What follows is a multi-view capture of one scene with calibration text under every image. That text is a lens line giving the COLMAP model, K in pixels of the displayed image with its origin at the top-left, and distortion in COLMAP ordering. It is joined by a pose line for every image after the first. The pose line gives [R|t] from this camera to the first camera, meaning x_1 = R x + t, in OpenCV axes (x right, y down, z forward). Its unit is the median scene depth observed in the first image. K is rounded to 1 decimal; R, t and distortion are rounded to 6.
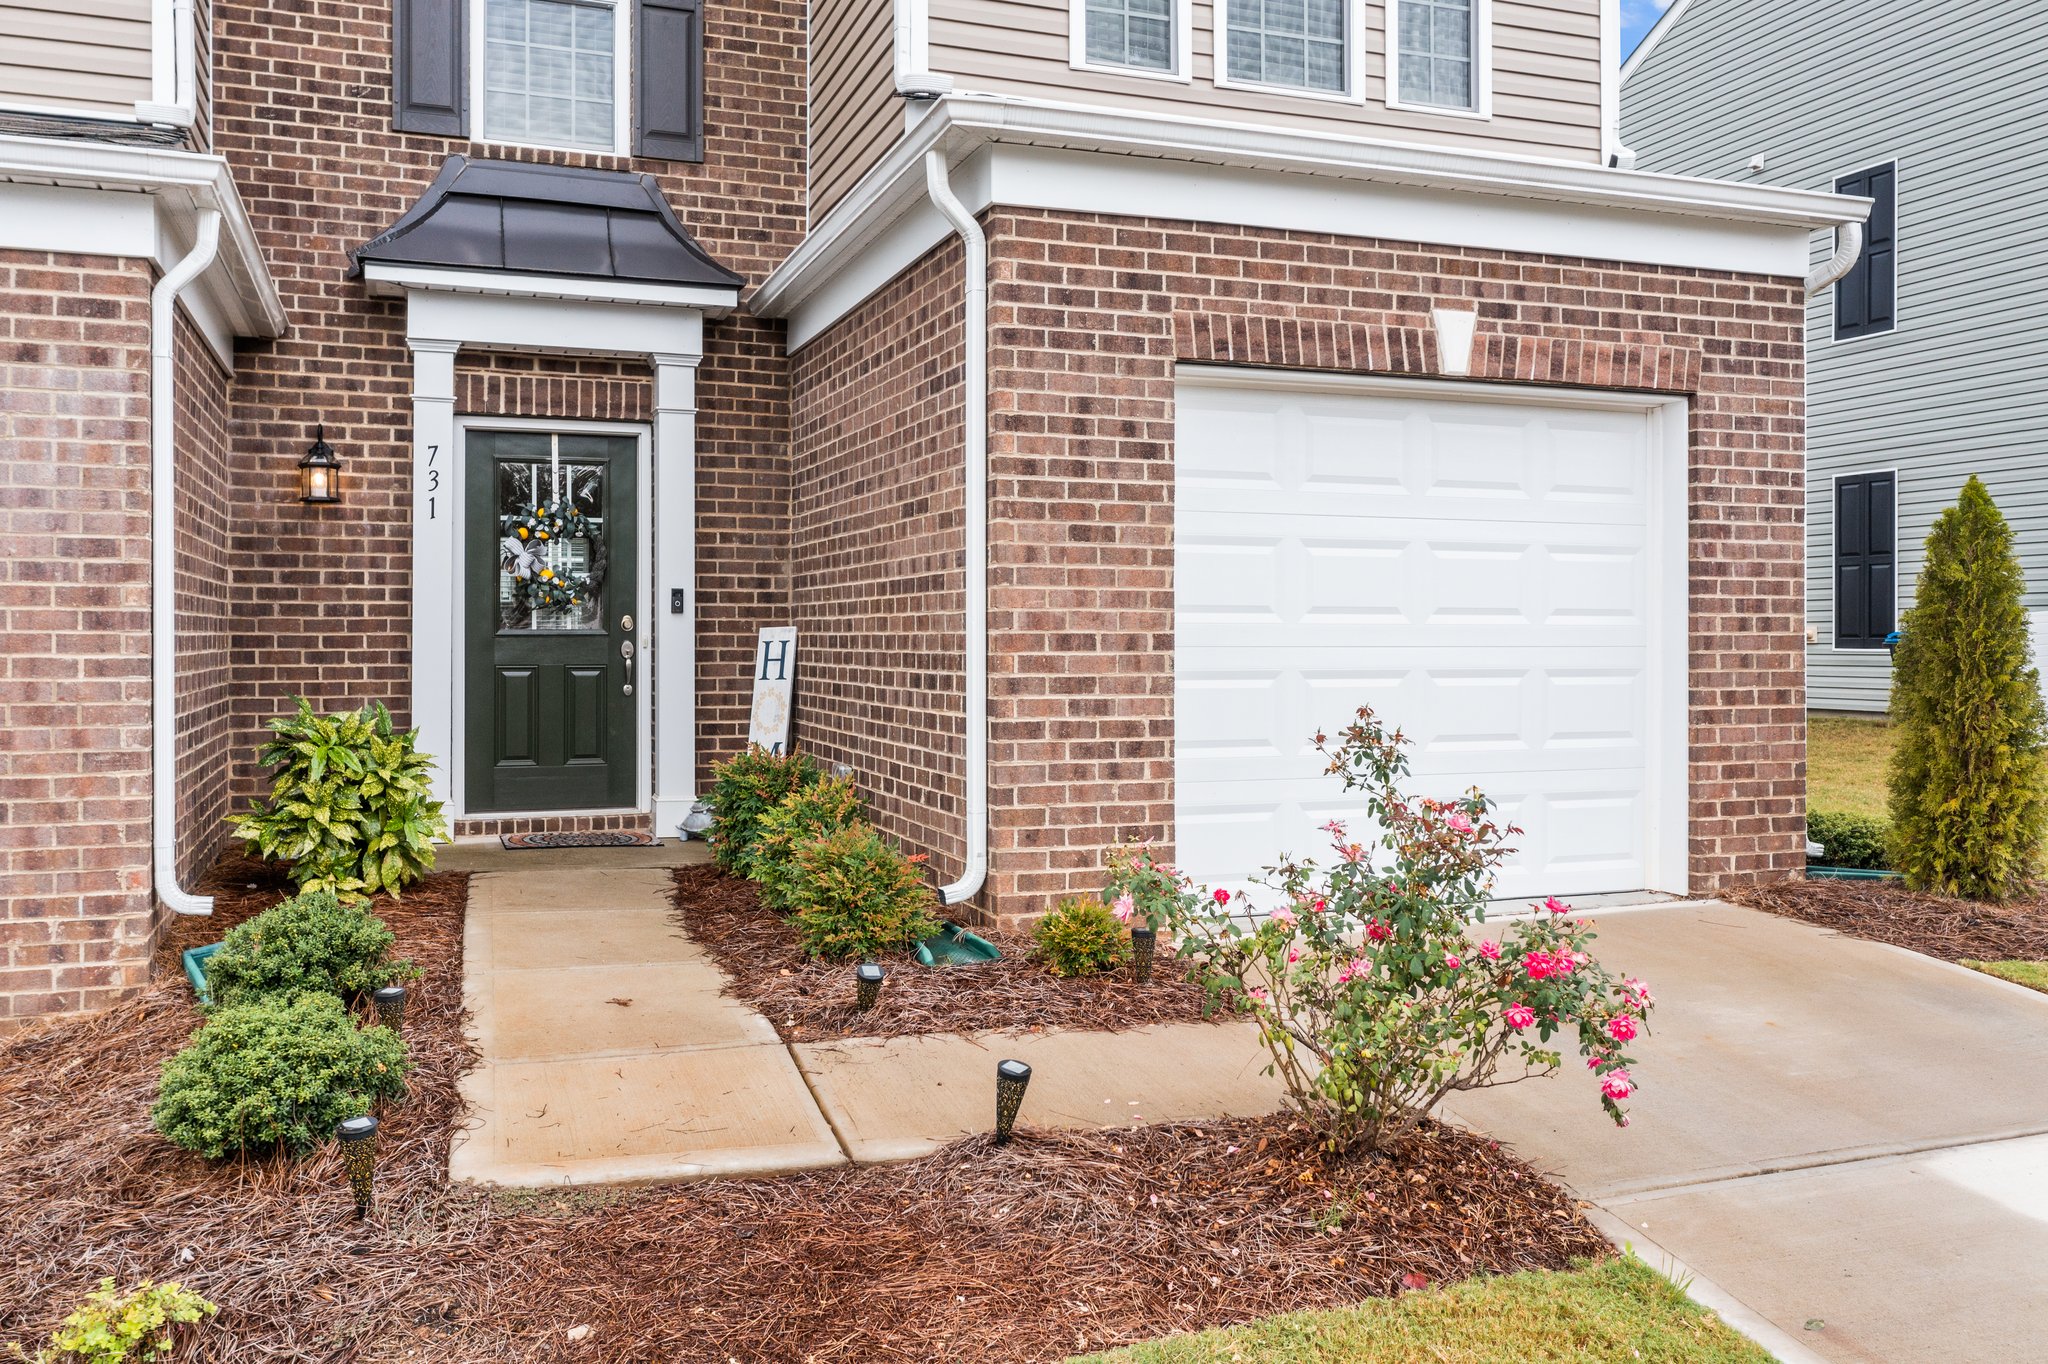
lens RADIAL K [[1633.7, 0, 1015.5], [0, 1633.7, 619.1], [0, 0, 1]] dist [0.005056, -0.000516]
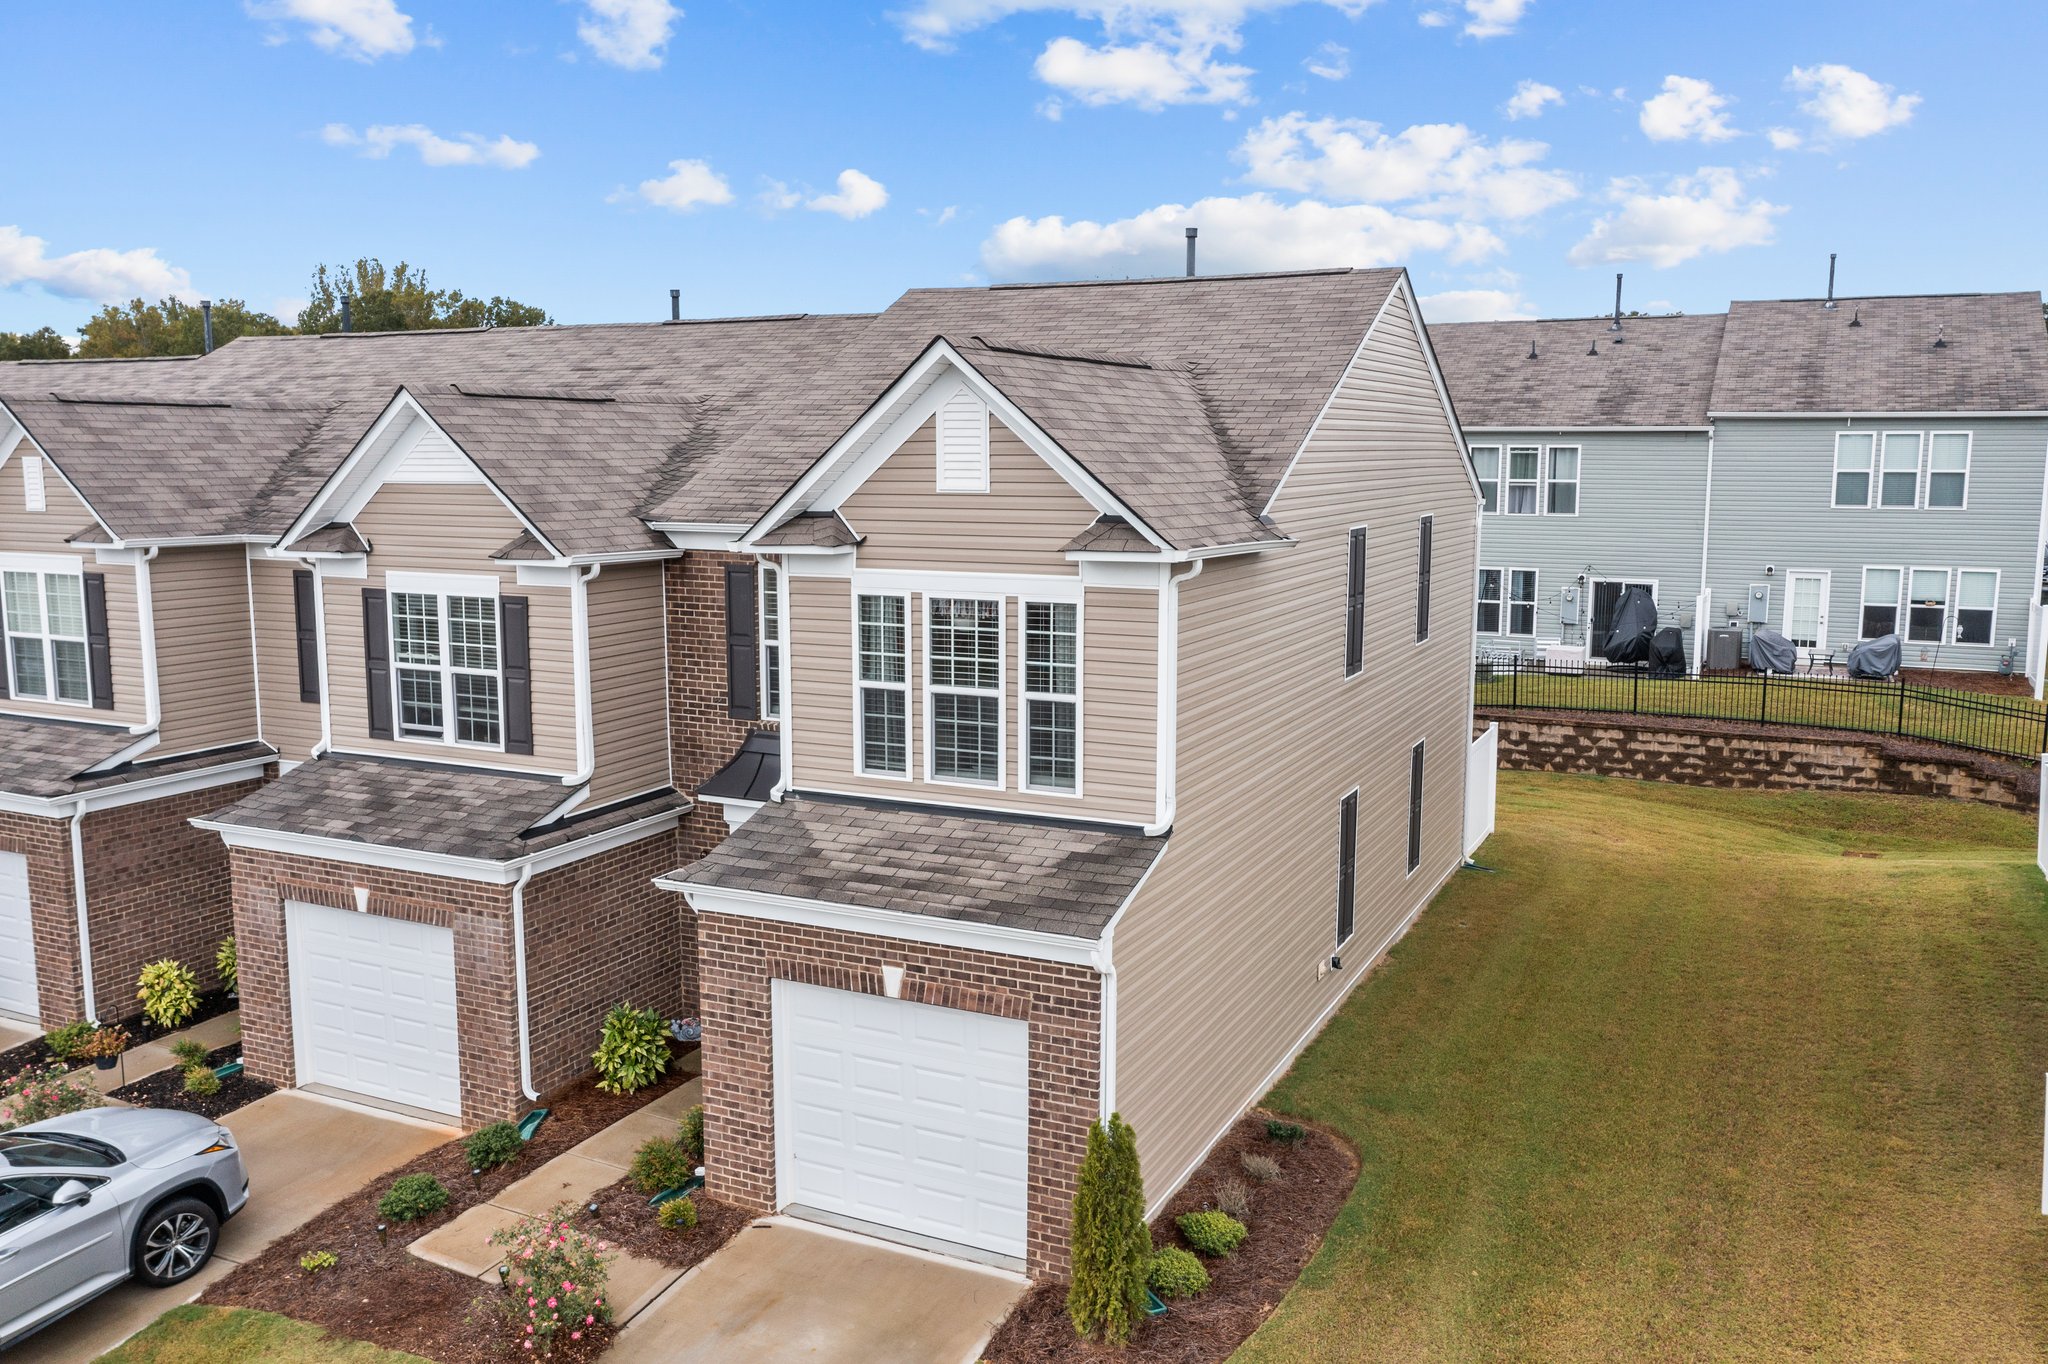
lens RADIAL K [[1614.4, 0, 1034.8], [0, 1614.4, 667.4], [0, 0, 1]] dist [0.000521, 0.006302]
pose [[0.699626, 0.099536, -0.707542, 1.726122], [0.003745, 0.989725, 0.142937, -0.820106], [0.714499, -0.102652, 0.692065, -0.224711]]
